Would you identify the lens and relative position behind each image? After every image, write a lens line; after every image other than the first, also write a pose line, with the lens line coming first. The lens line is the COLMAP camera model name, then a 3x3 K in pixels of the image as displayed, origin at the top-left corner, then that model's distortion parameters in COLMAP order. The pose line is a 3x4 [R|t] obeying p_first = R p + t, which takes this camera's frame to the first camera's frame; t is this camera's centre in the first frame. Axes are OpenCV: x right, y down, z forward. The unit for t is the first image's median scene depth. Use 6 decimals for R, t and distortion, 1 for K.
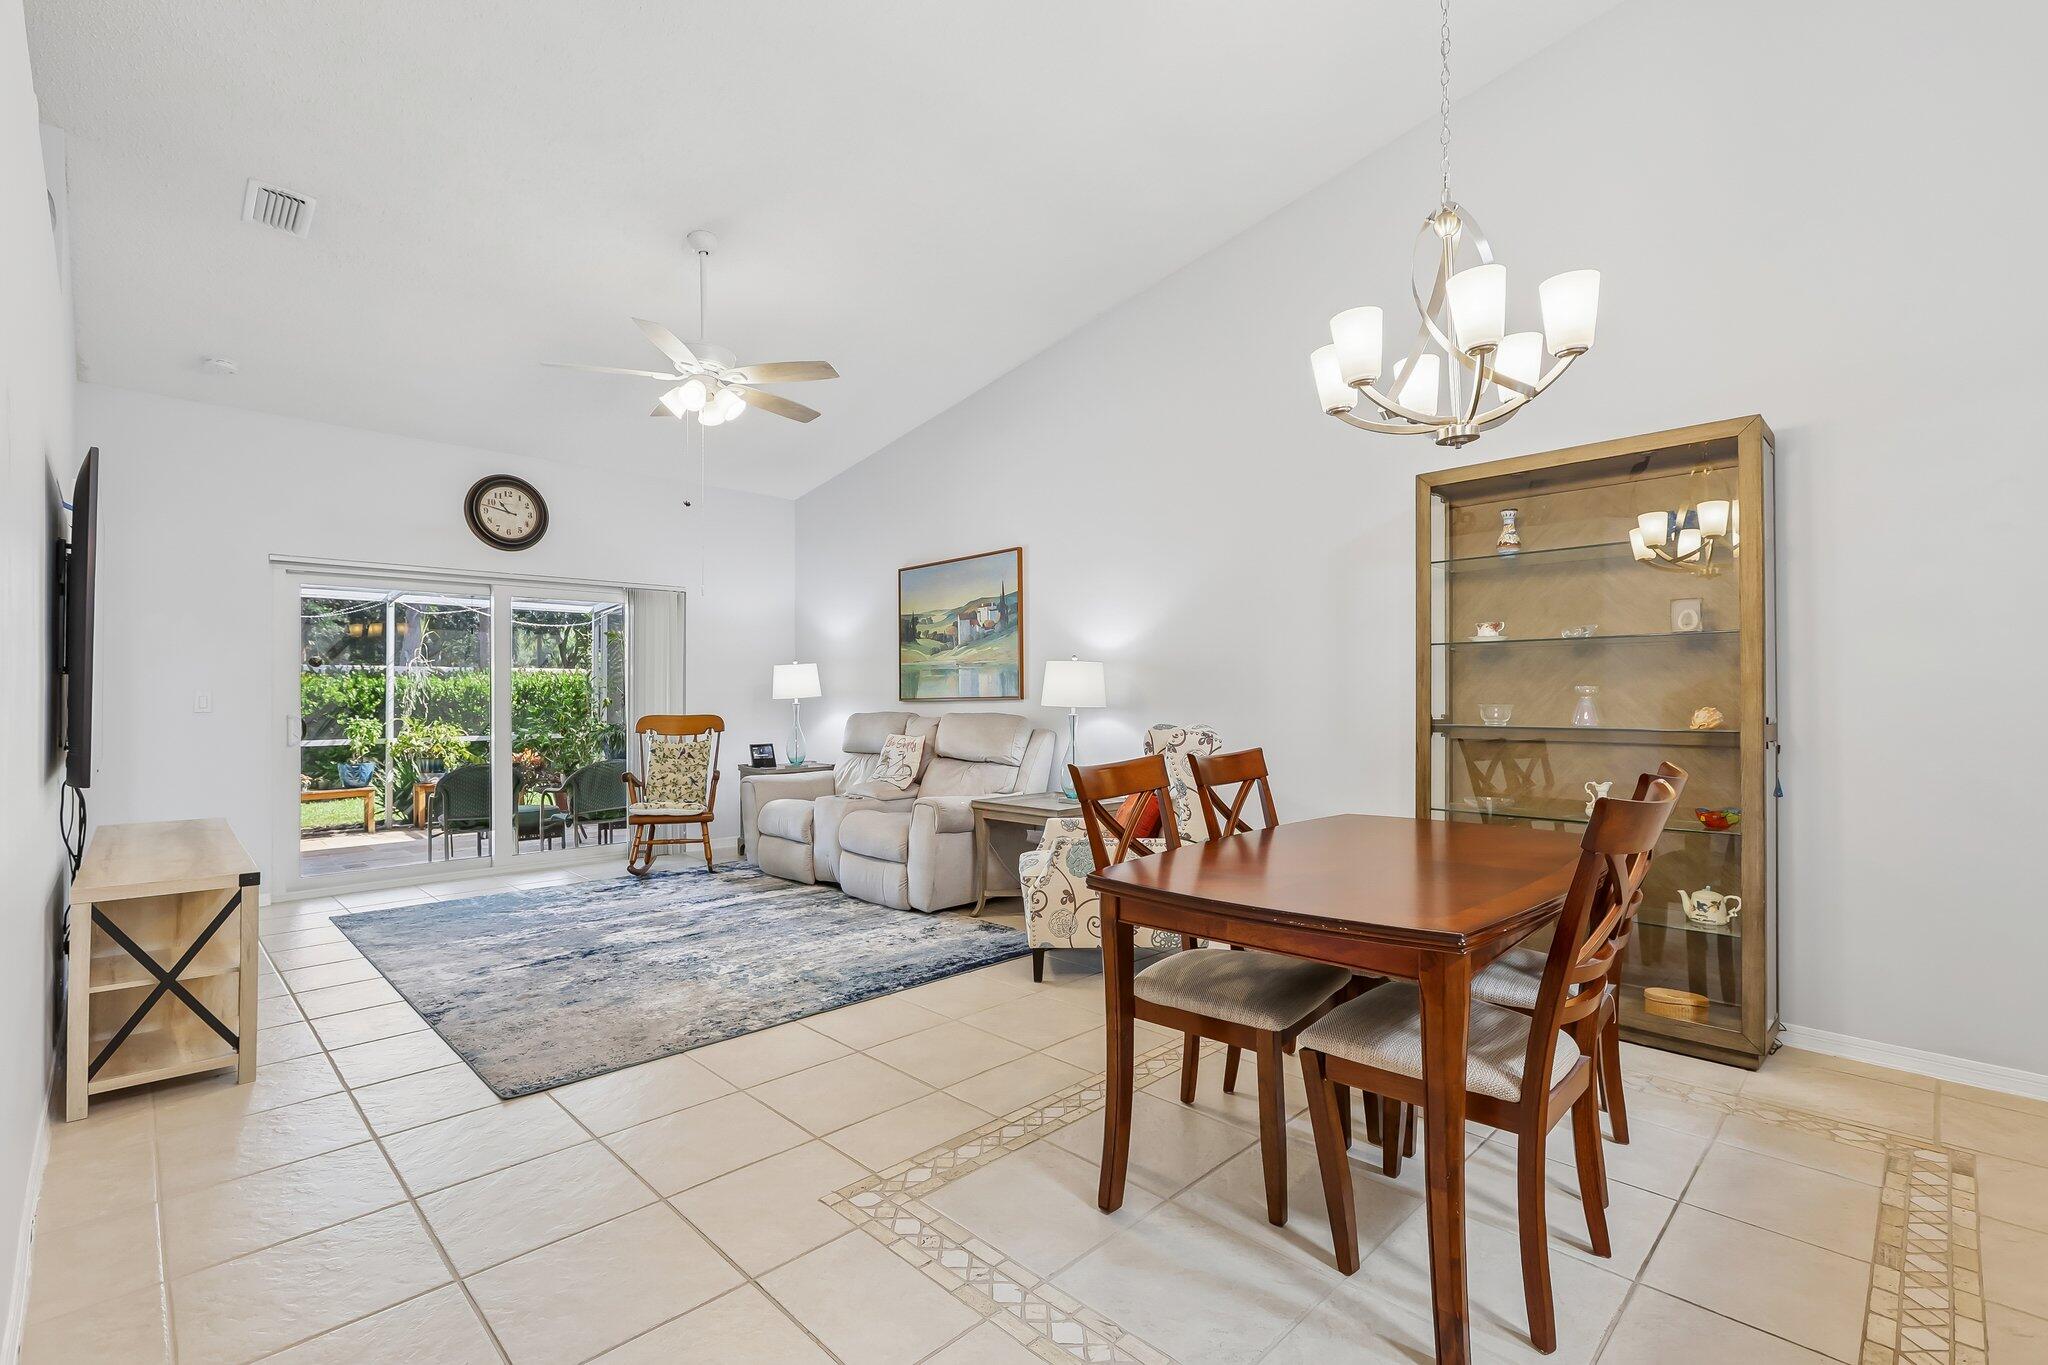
lens RADIAL K [[920.1, 0, 1017.0], [0, 920.1, 687.8], [0, 0, 1]] dist [-0.002352, 0.001398]
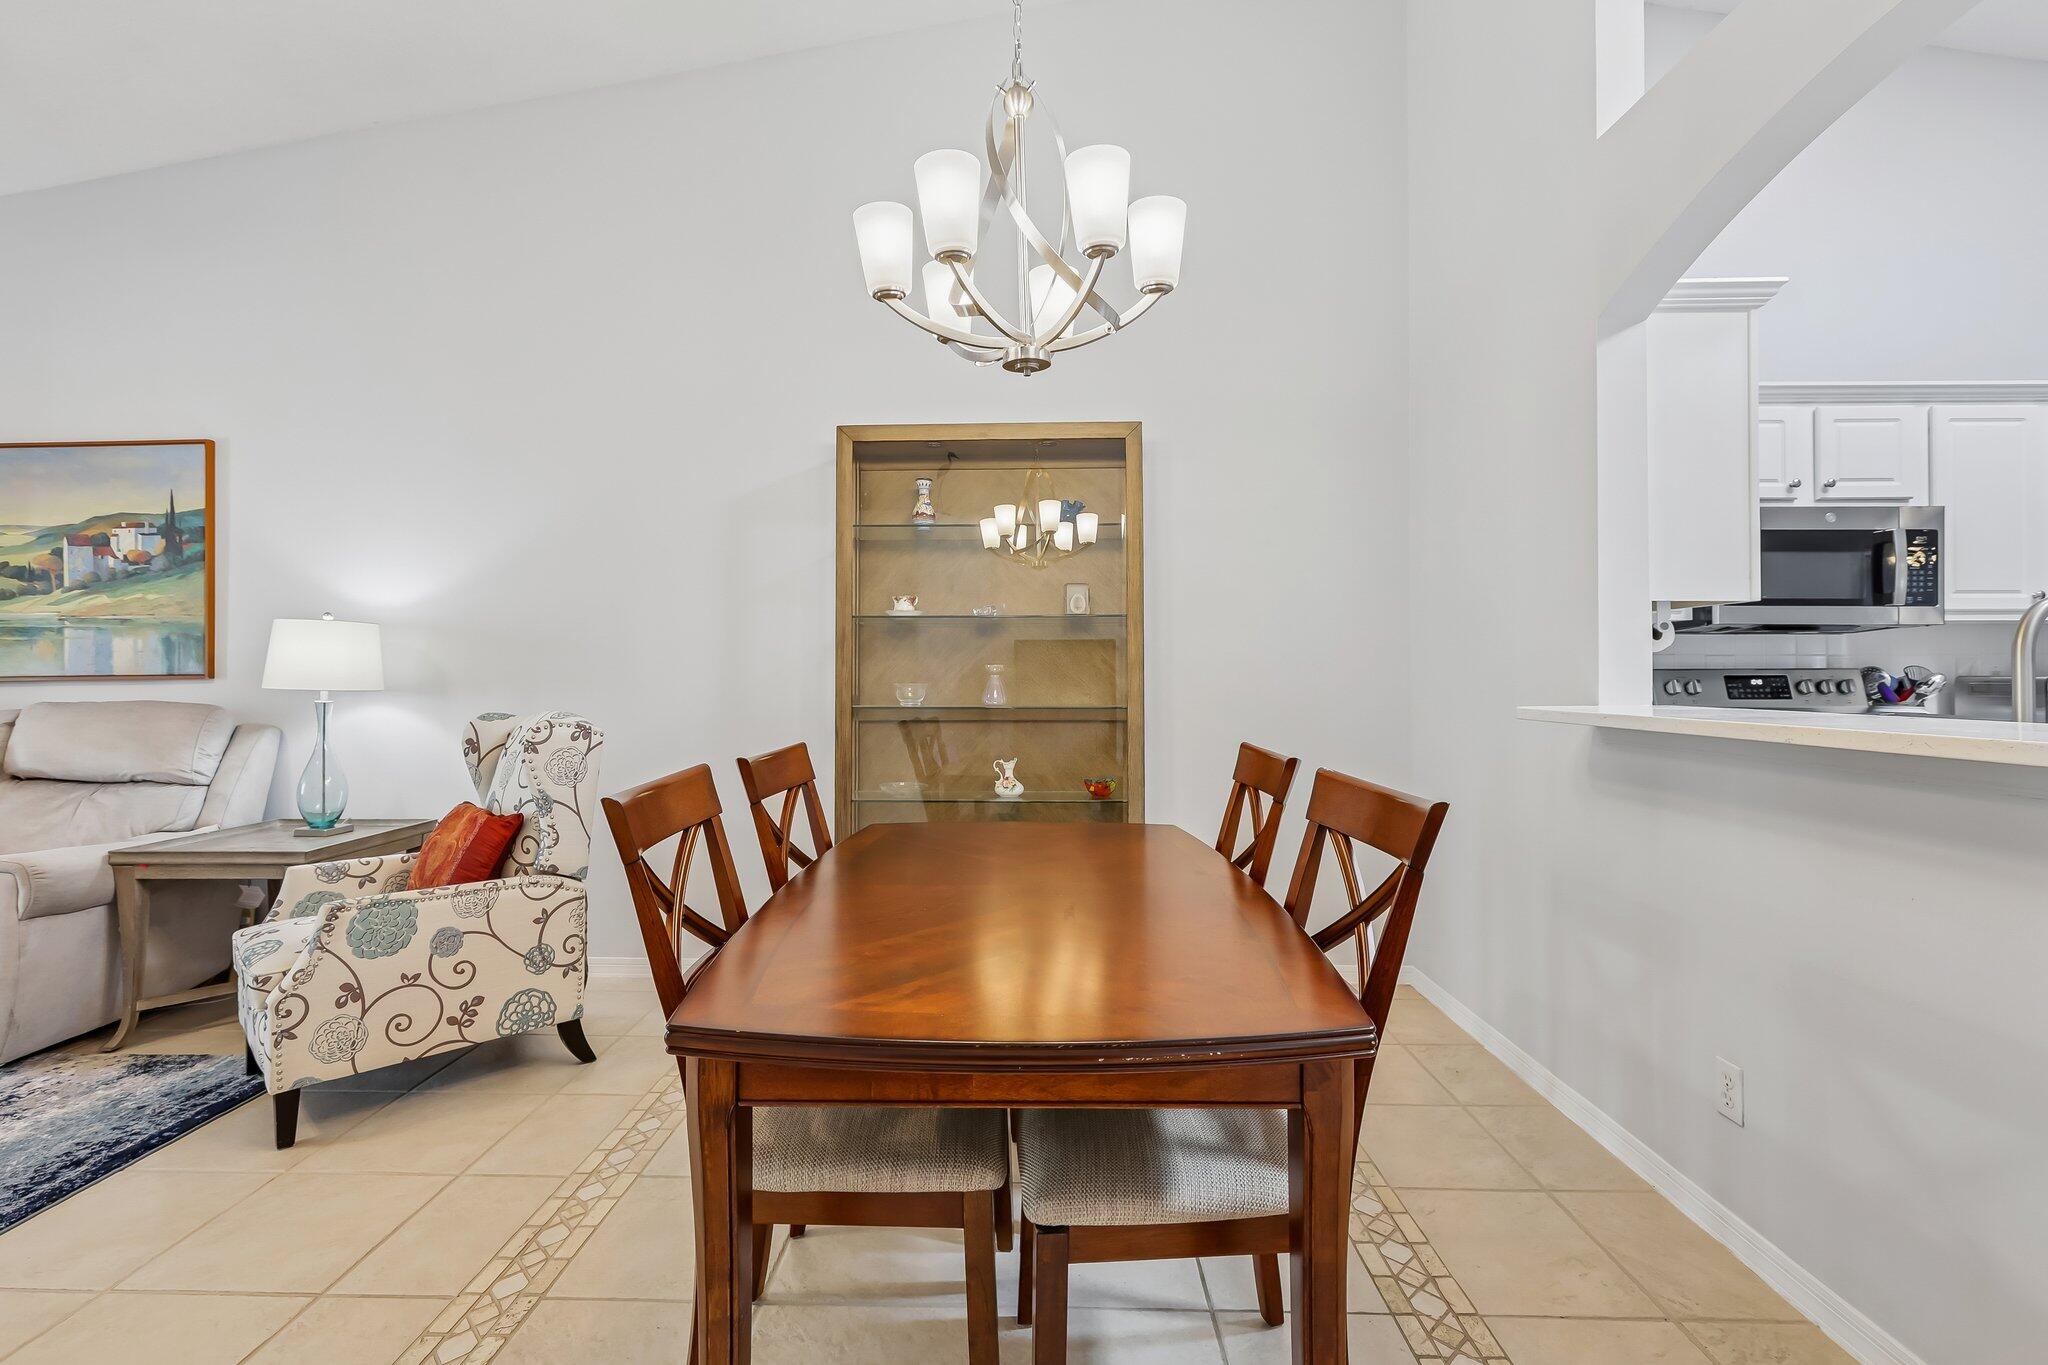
lens RADIAL K [[920.1, 0, 1015.2], [0, 920.1, 658.6], [0, 0, 1]] dist [-0.002352, 0.001398]
pose [[0.717435, 0.013427, 0.696496, -0.041113], [-0.007647, 0.999906, -0.011399, 0.001915], [-0.696584, 0.002851, 0.717470, 0.165318]]
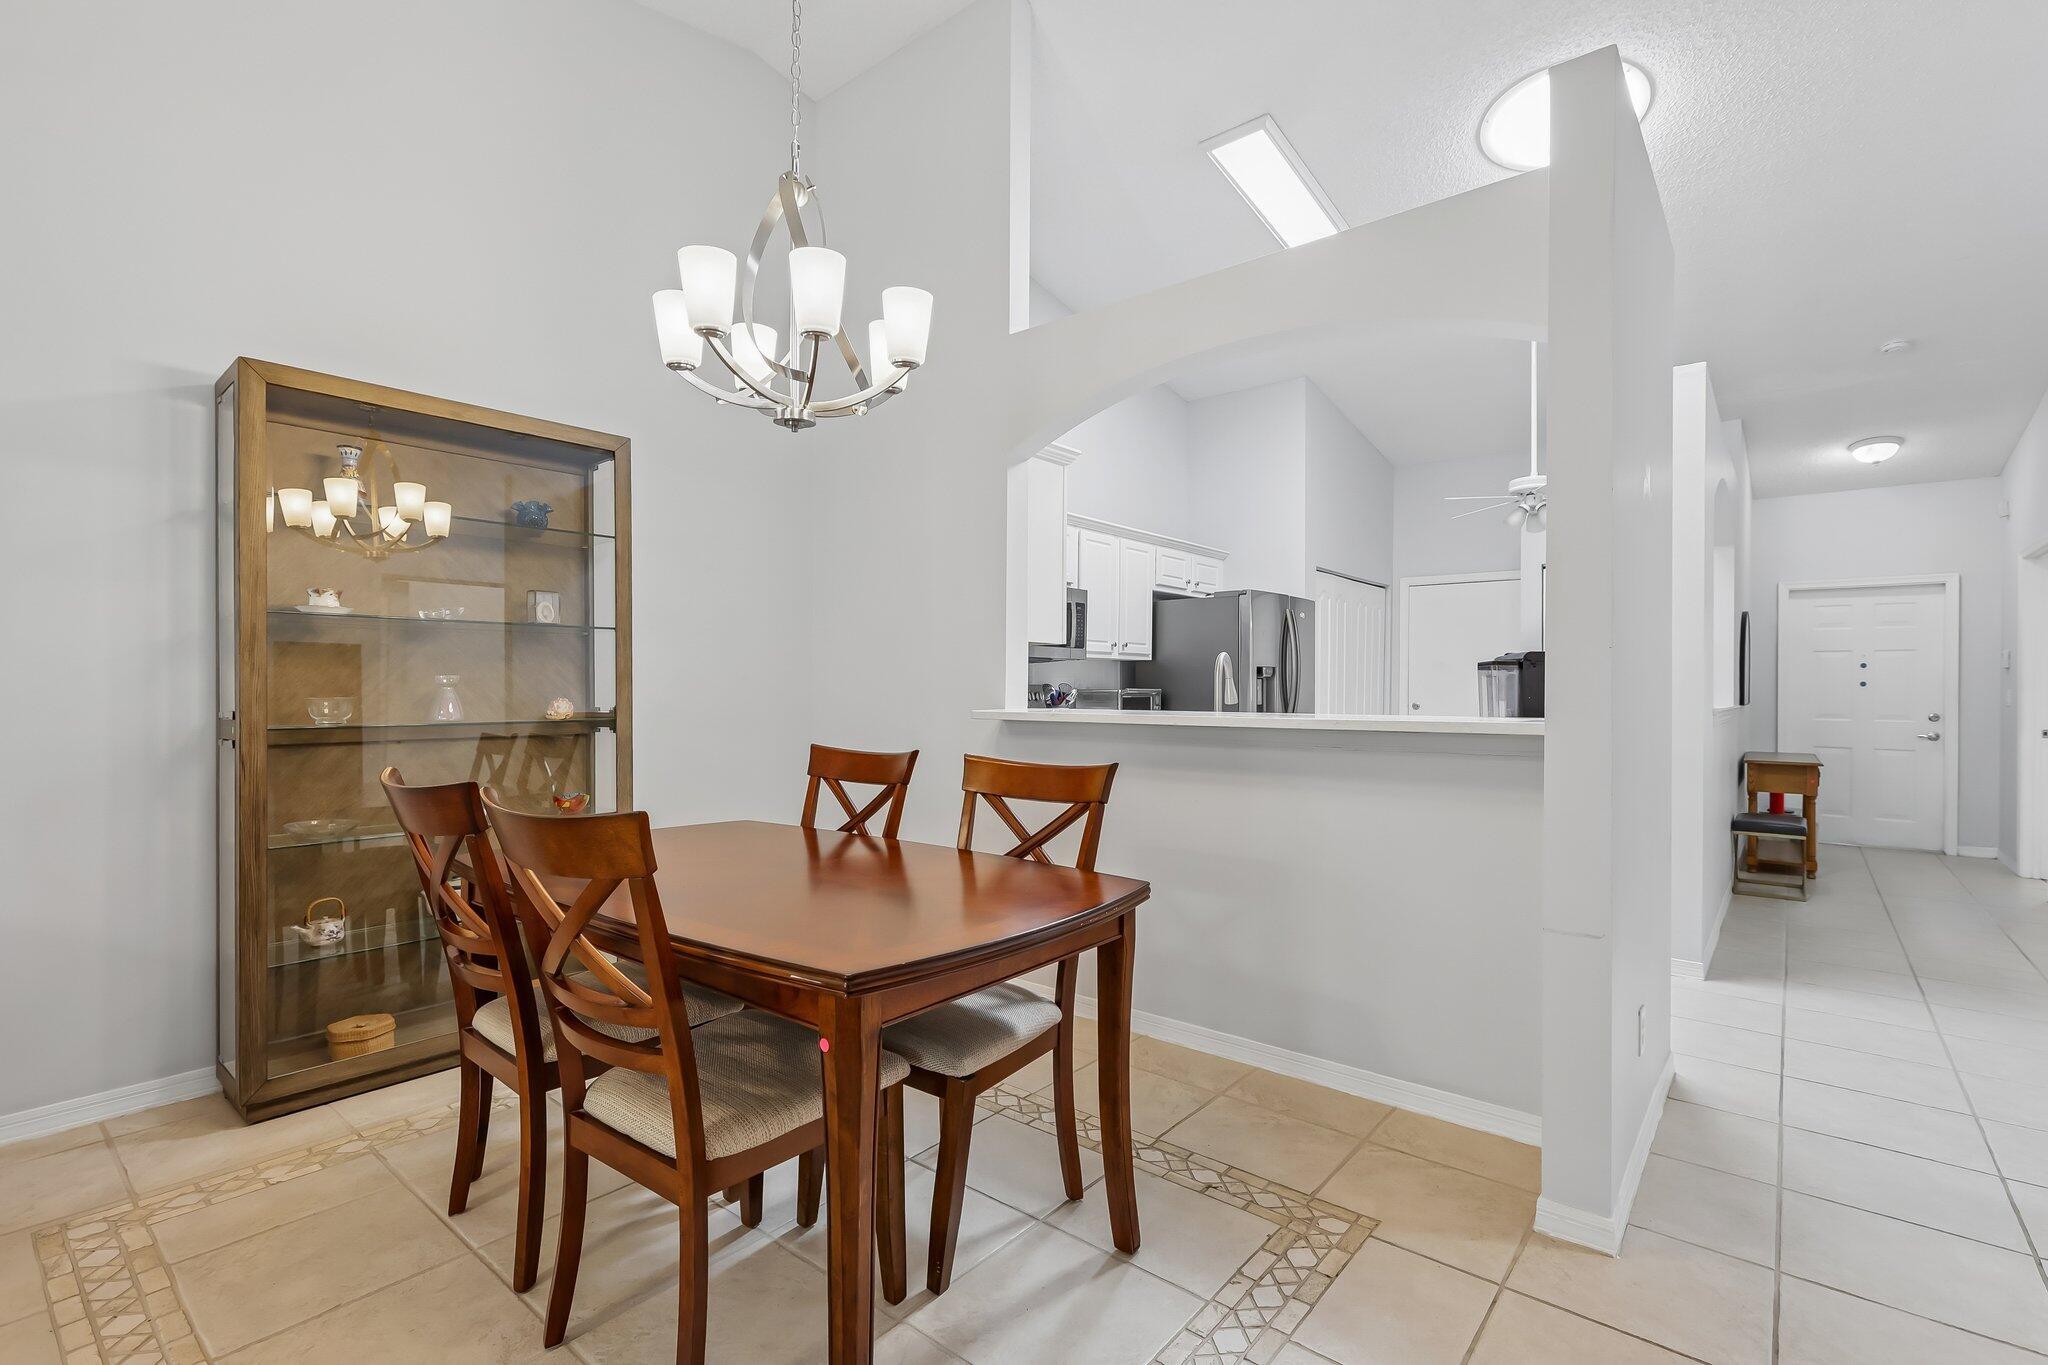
lens RADIAL K [[920.1, 0, 1022.6], [0, 920.1, 687.9], [0, 0, 1]] dist [-0.002352, 0.001398]
pose [[-0.100007, 0.002602, 0.994983, -0.199783], [-0.012246, 0.999918, -0.003845, 0.004412], [-0.994911, -0.012569, -0.099967, 0.339084]]
